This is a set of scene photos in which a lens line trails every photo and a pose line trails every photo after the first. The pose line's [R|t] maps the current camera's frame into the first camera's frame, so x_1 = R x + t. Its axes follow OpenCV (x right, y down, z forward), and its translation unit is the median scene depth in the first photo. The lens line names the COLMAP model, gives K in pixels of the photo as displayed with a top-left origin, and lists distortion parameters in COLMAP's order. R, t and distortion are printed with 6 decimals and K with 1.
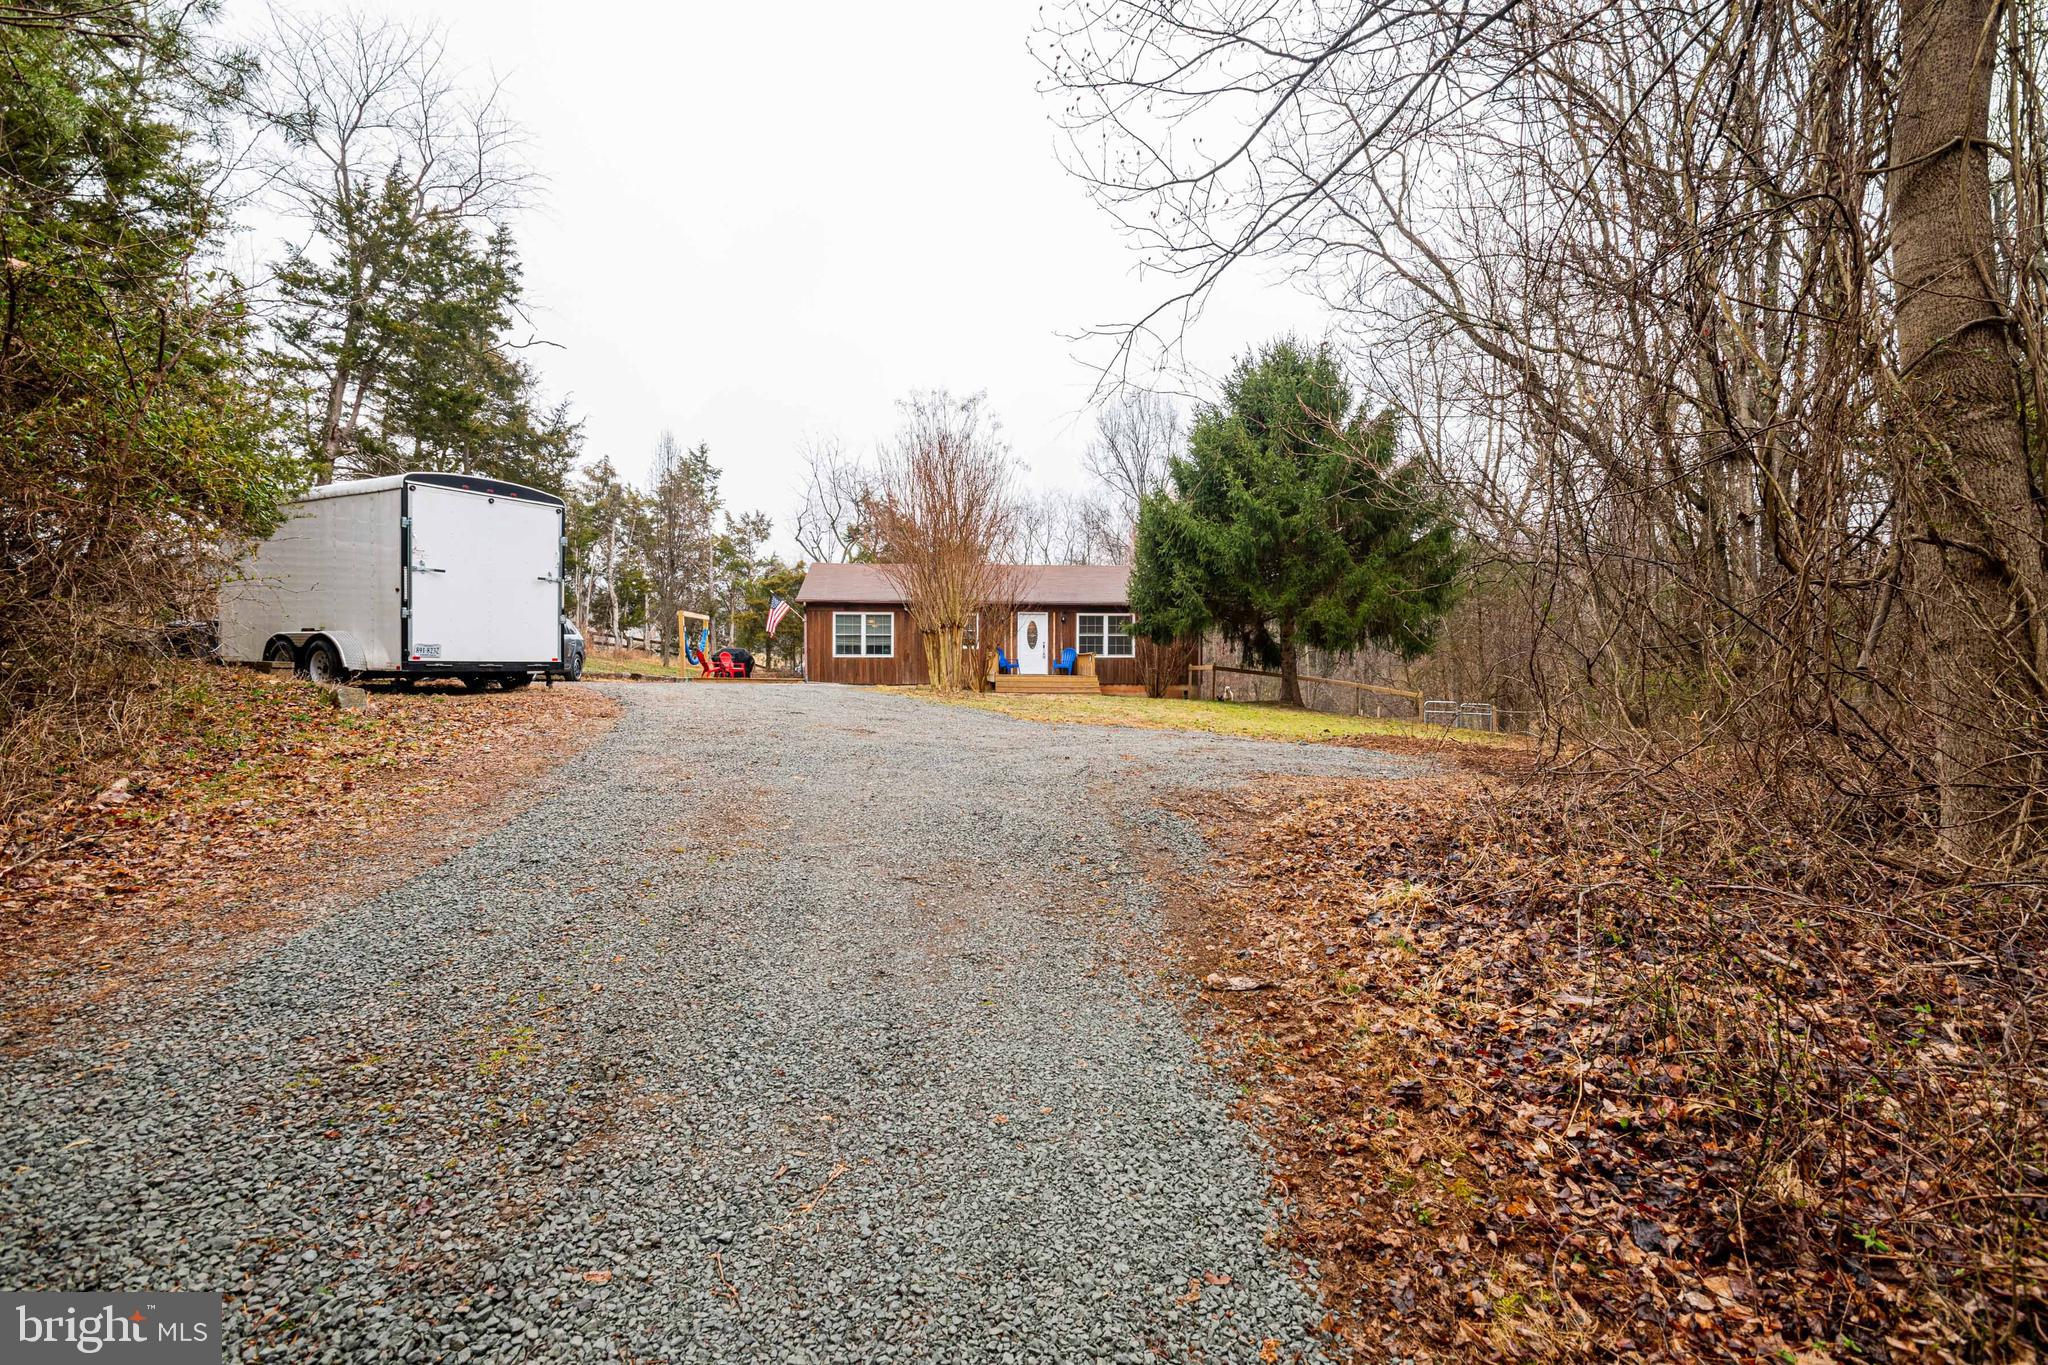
lens RADIAL K [[1026.7, 0, 1022.2], [0, 1026.7, 727.6], [0, 0, 1]] dist [0.029259, 0.000671]
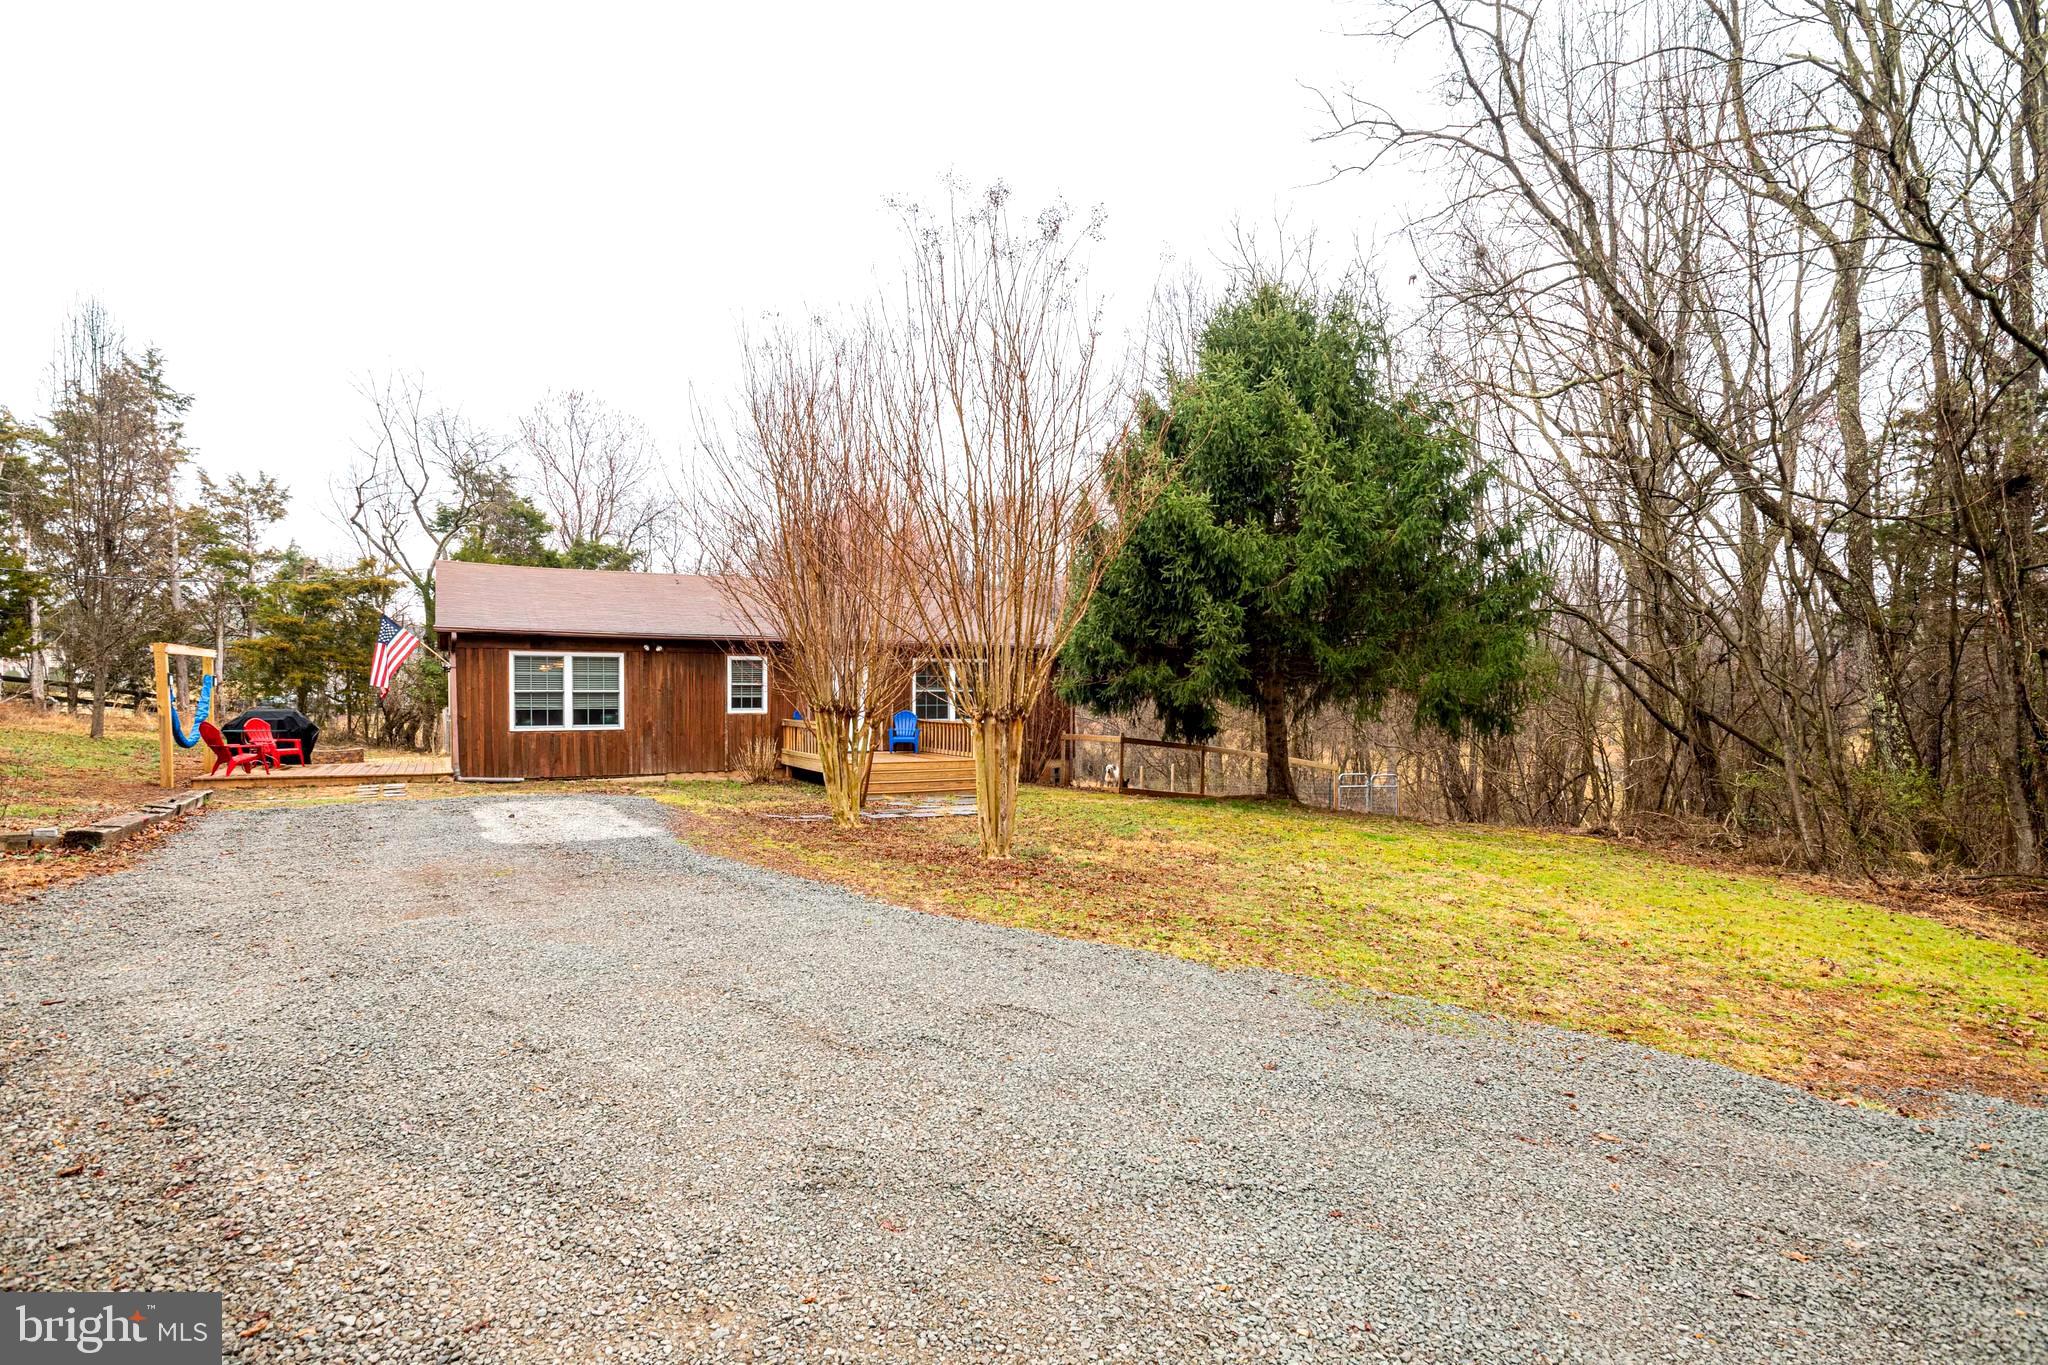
lens RADIAL K [[1026.7, 0, 1022.2], [0, 1026.7, 727.6], [0, 0, 1]] dist [0.029259, 0.000671]
pose [[0.908439, -0.014316, 0.417772, -0.112852], [0.022785, 0.999623, -0.015290, -0.037825], [-0.417396, 0.023409, 0.908423, 0.252324]]
